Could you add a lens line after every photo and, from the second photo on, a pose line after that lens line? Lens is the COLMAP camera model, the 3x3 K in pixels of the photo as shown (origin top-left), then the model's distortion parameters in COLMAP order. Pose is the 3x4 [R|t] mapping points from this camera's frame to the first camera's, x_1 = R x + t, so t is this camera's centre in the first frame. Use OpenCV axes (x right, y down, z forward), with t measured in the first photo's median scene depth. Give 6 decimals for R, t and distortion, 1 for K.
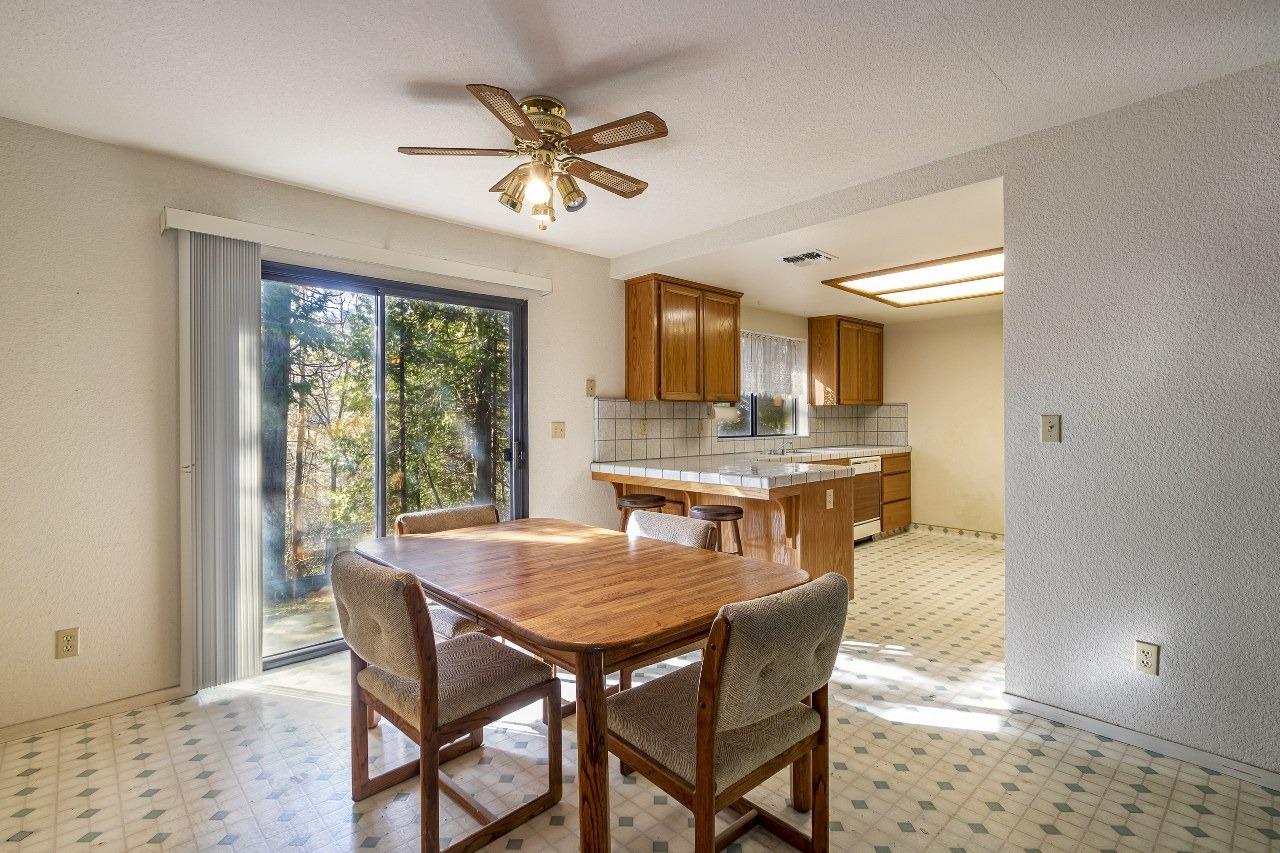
lens RADIAL K [[610.6, 0, 642.7], [0, 610.6, 417.5], [0, 0, 1]] dist [0.003205, 0.000305]
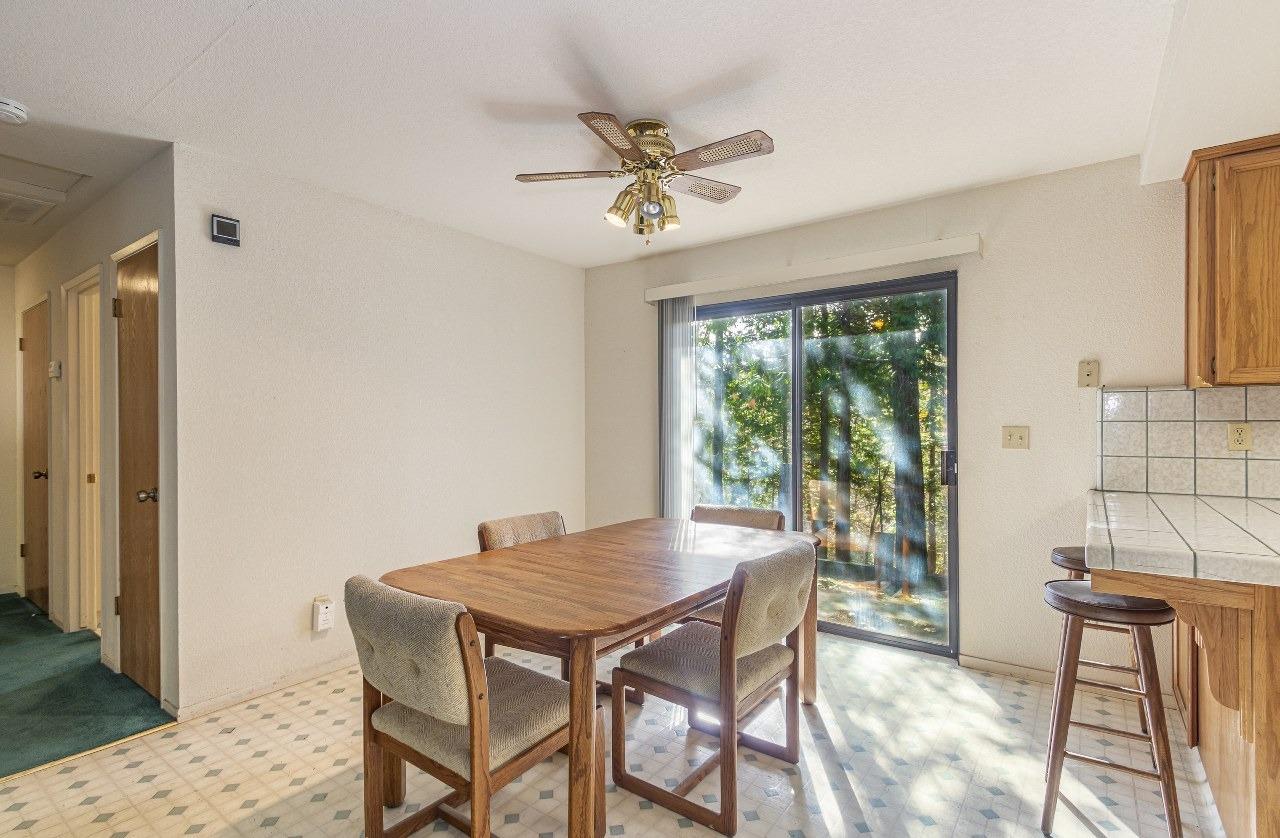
lens RADIAL K [[604.6, 0, 640.0], [0, 604.6, 419.0], [0, 0, 1]] dist [0.000156, -0.000153]
pose [[0.171569, -0.000787, -0.985172, 0.504225], [0.005058, 0.999987, 0.000082, -0.003147], [0.985159, -0.004997, 0.171570, 0.466195]]
